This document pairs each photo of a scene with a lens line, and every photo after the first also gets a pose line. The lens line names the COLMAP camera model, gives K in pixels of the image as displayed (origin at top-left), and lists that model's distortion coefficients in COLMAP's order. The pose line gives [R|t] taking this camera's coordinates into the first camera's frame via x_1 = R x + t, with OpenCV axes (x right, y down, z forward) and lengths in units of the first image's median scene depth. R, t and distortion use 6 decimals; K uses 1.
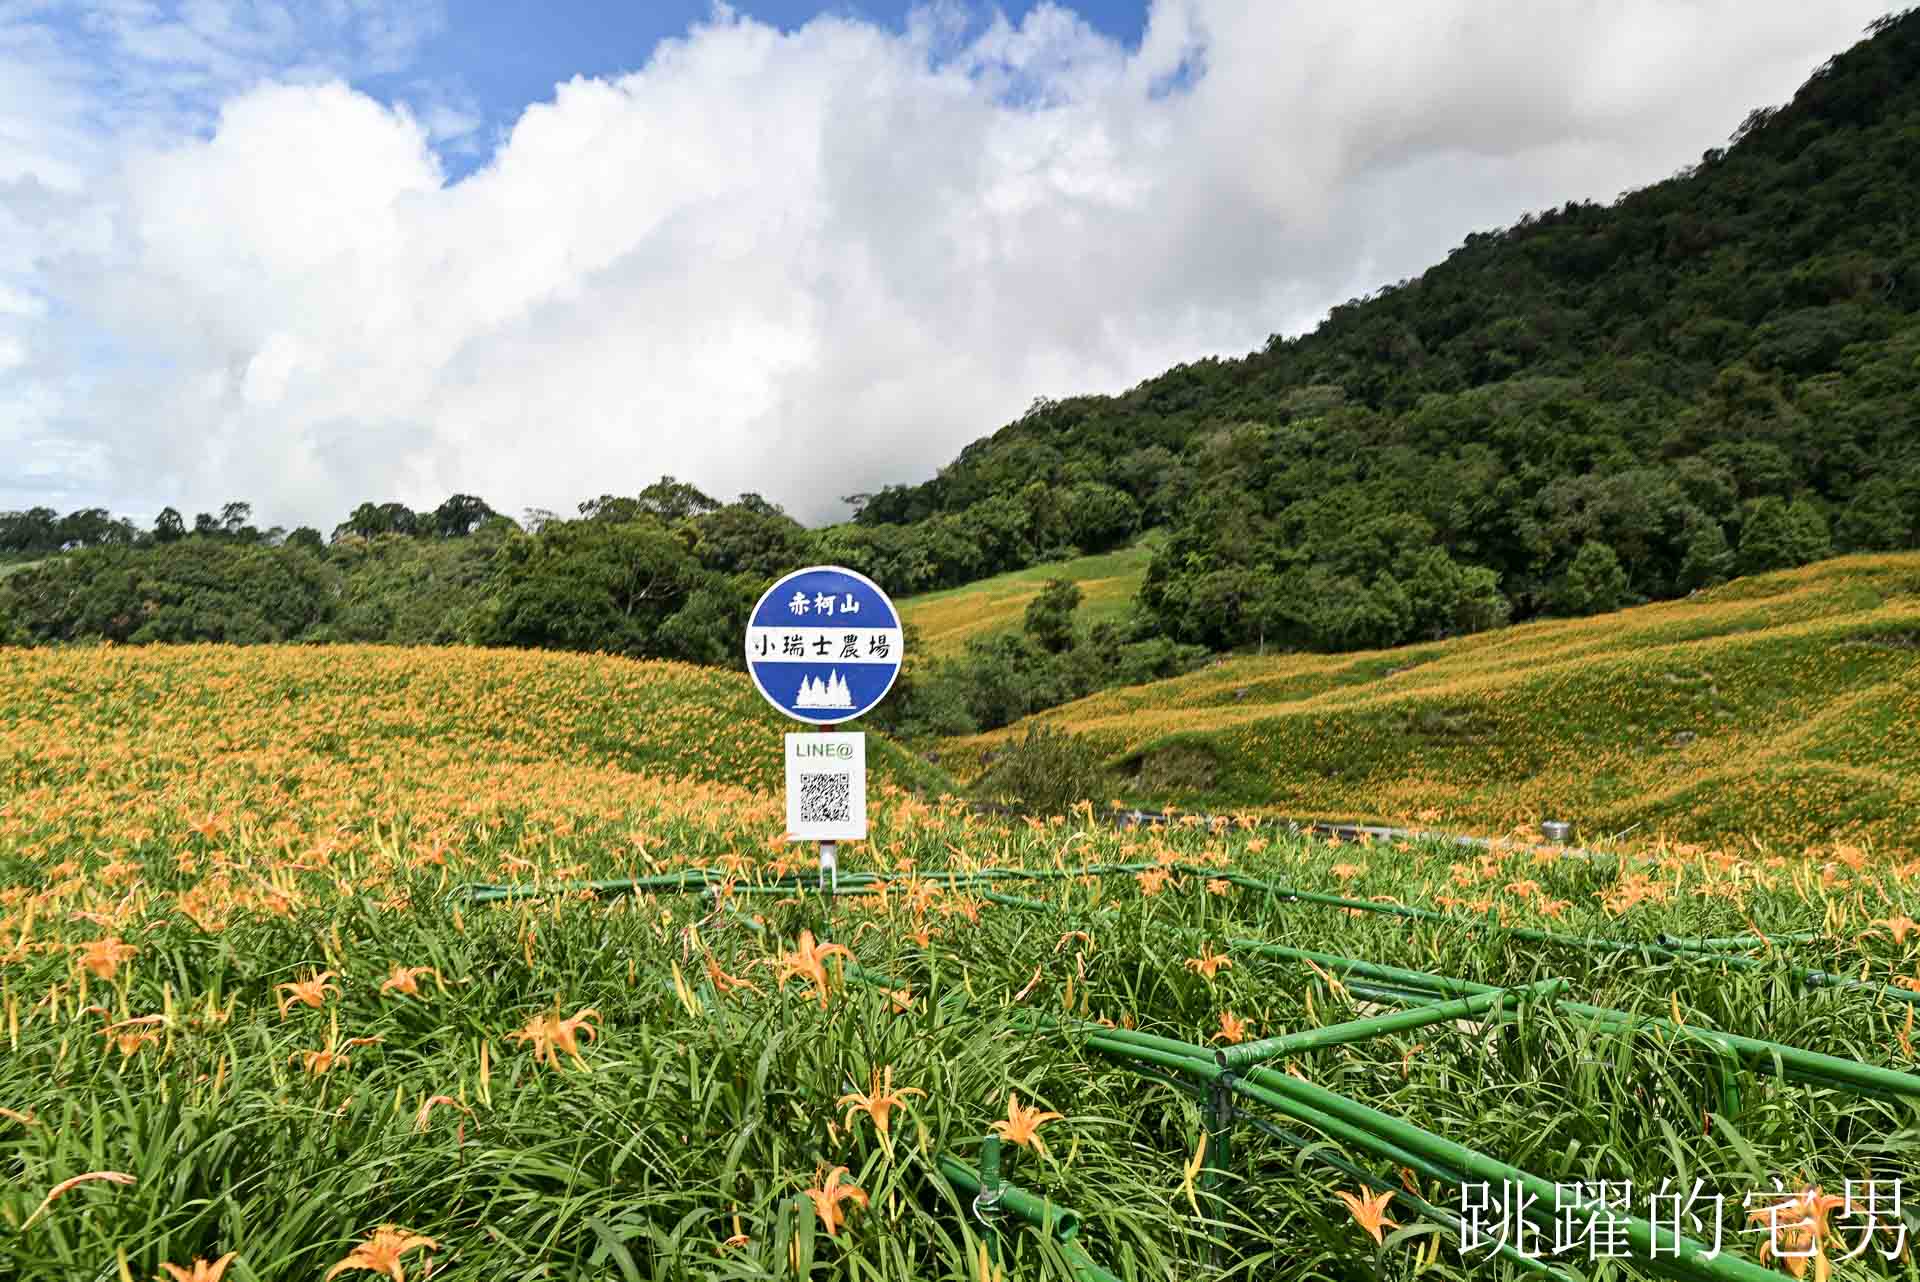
lens RADIAL K [[1272.1, 0, 950.5], [0, 1272.1, 630.1], [0, 0, 1]] dist [-0.007231, -0.002730]
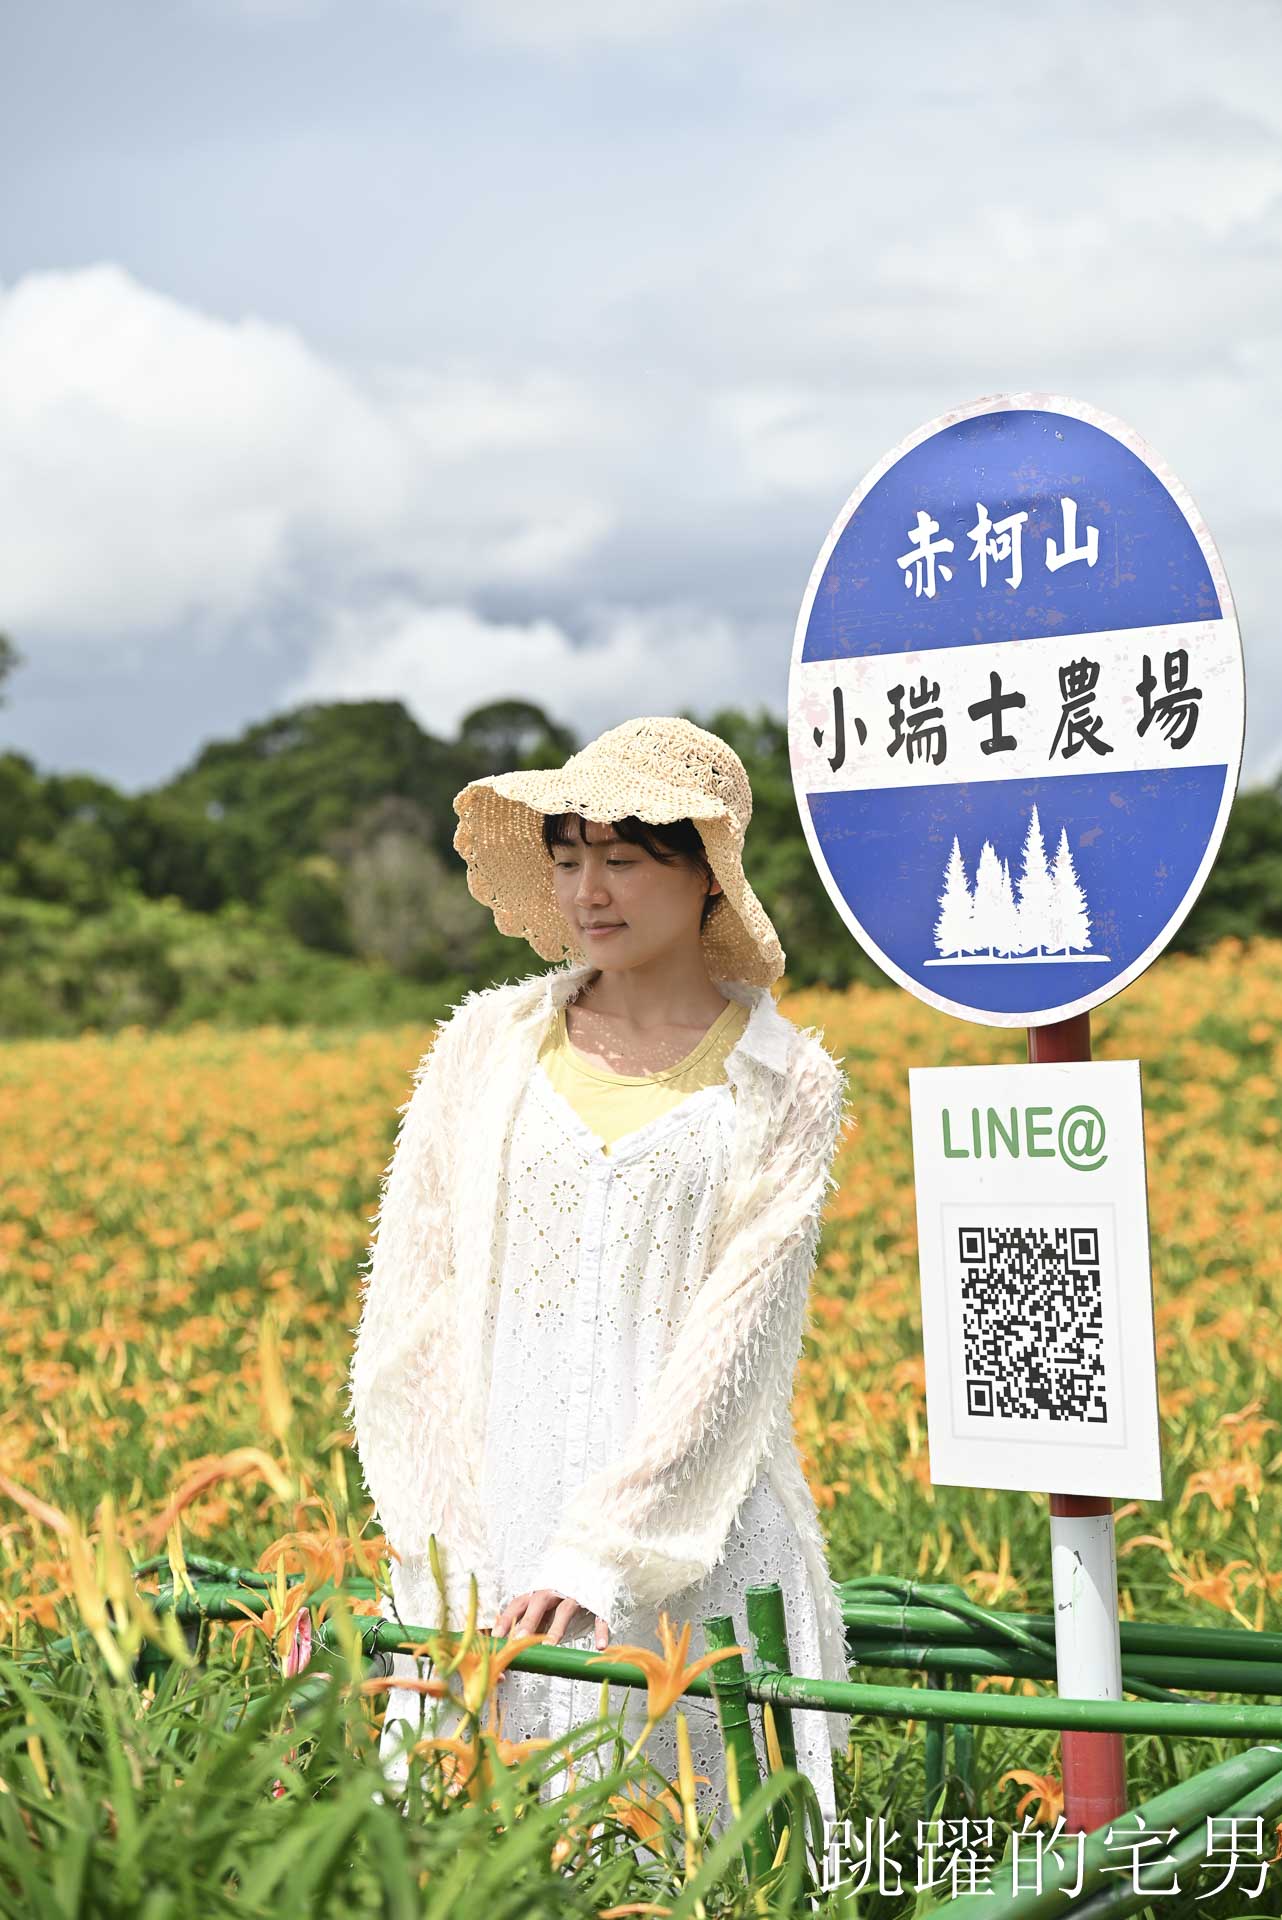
lens RADIAL K [[4032.2, 0, 639.7], [0, 4032.2, 959.5], [0, 0, 1]] dist [0.027087, 0.000000]
pose [[0.639498, -0.028688, -0.768258, 0.450904], [0.044975, 0.998988, 0.000134, 0.055744], [0.767476, -0.034638, 0.640141, 0.428651]]
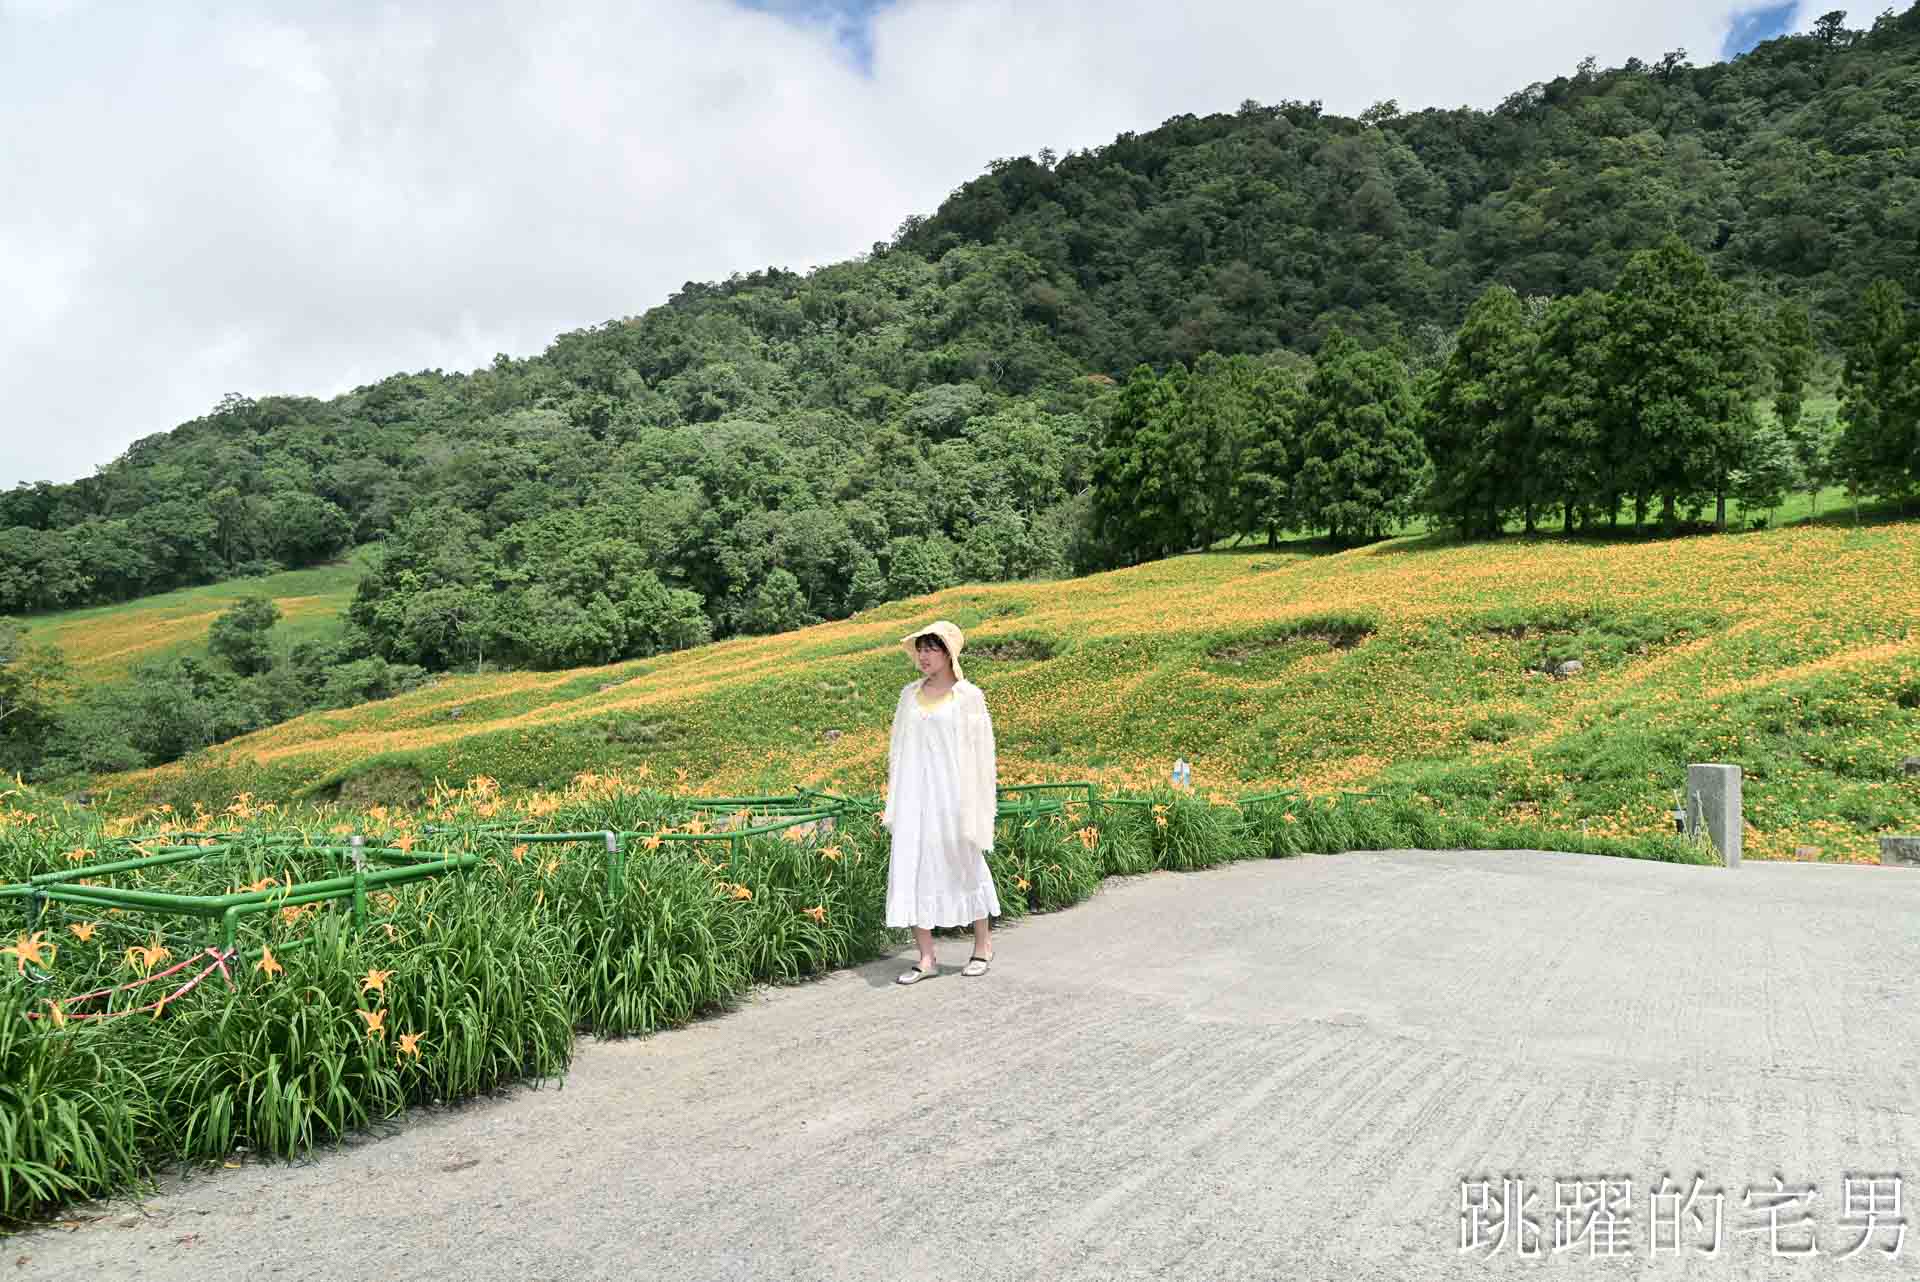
lens RADIAL K [[1272.1, 0, 974.8], [0, 1272.1, 642.4], [0, 0, 1]] dist [-0.007231, -0.002730]
pose [[0.833113, -0.007226, 0.553056, 0.013393], [0.009416, 0.999955, -0.001119, -0.000396], [-0.553023, 0.006140, 0.833144, -0.053918]]
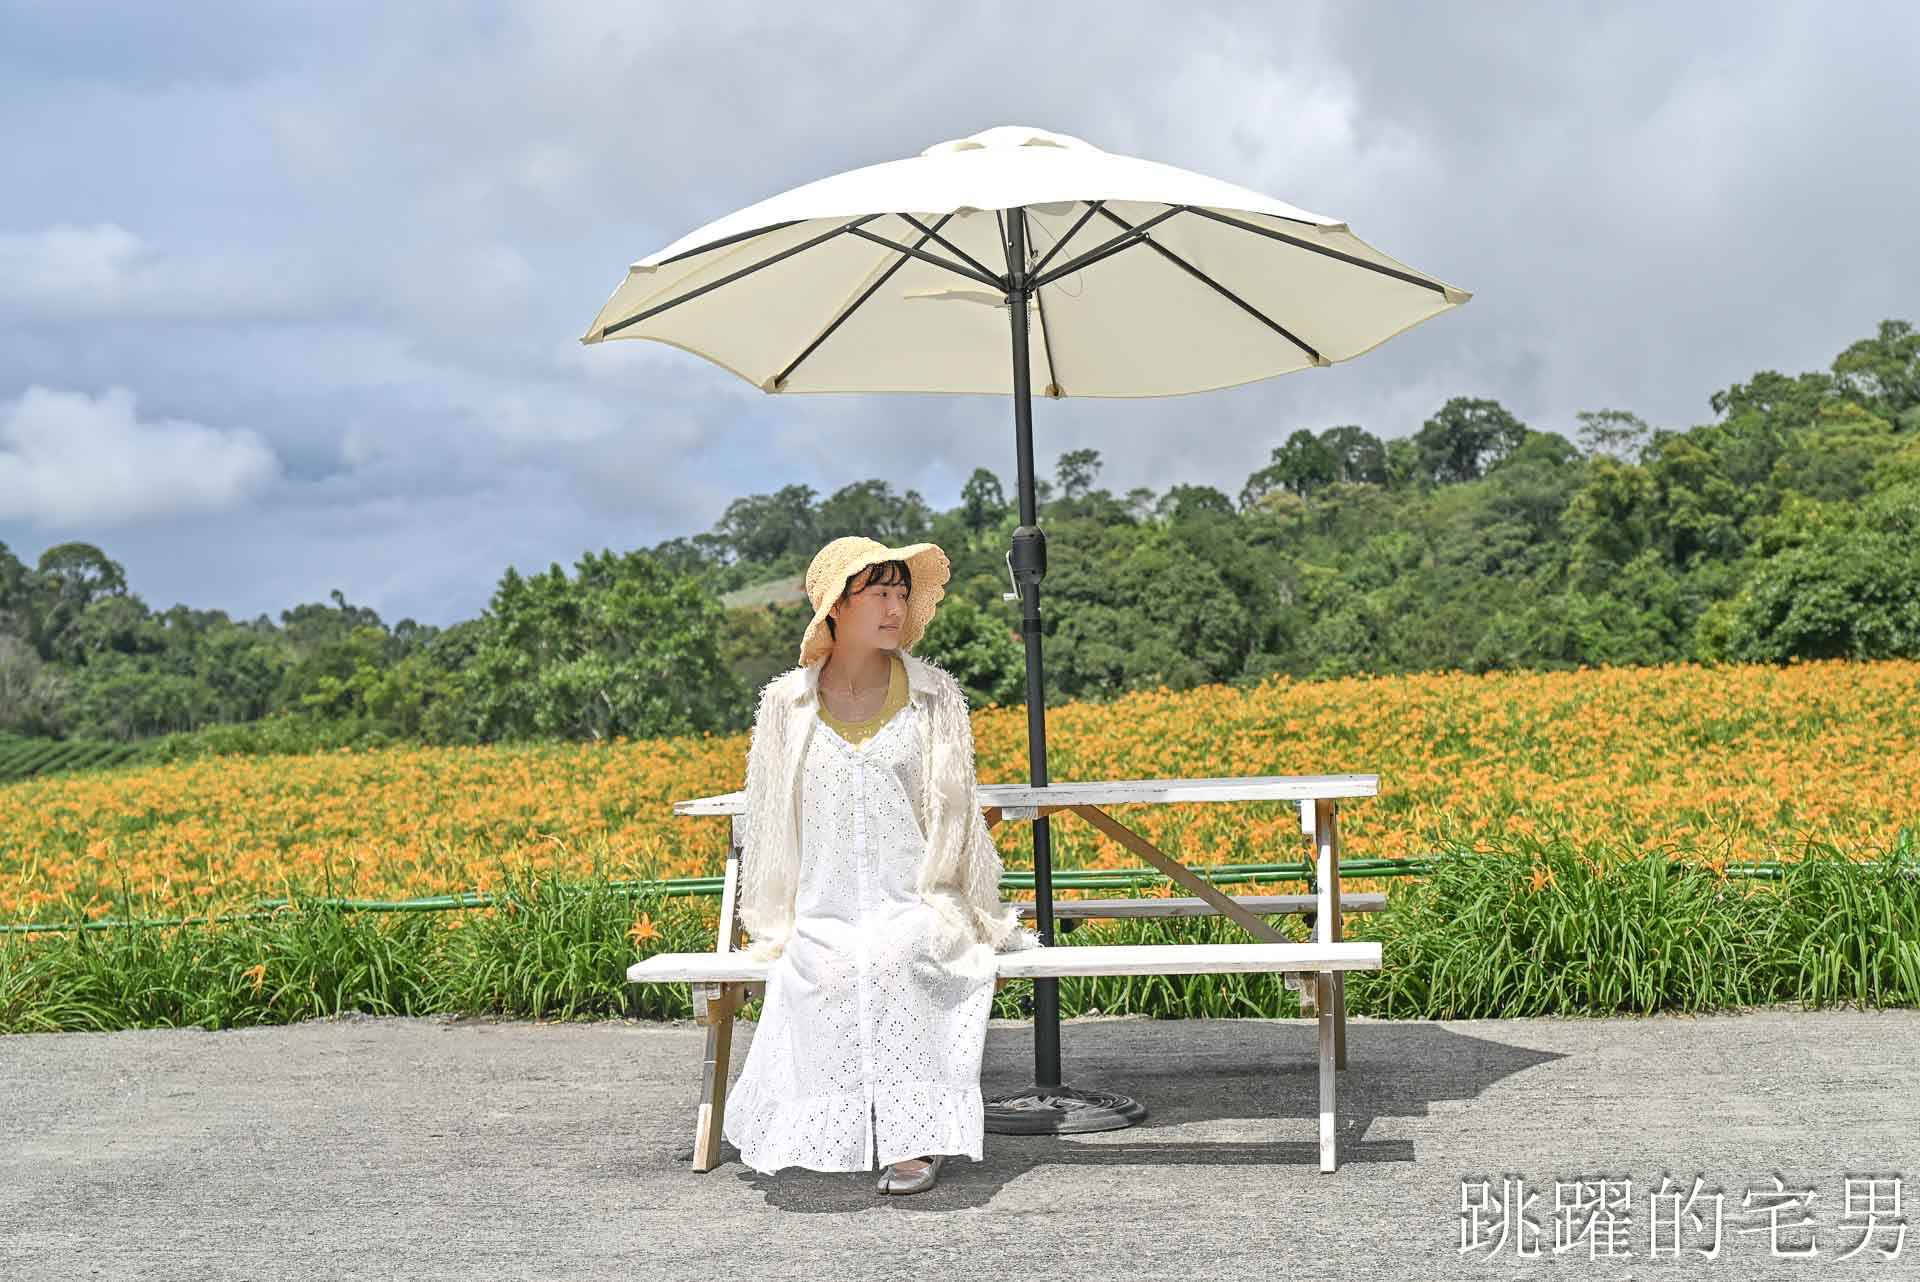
lens RADIAL K [[2600.9, 0, 953.9], [0, 2600.9, 640.8], [0, 0, 1]] dist [0.013011, 0.000000]
pose [[0.855494, -0.046954, -0.515679, -0.786918], [0.045046, 0.998853, -0.016218, 0.033865], [0.515849, -0.009355, 0.856628, -1.345450]]
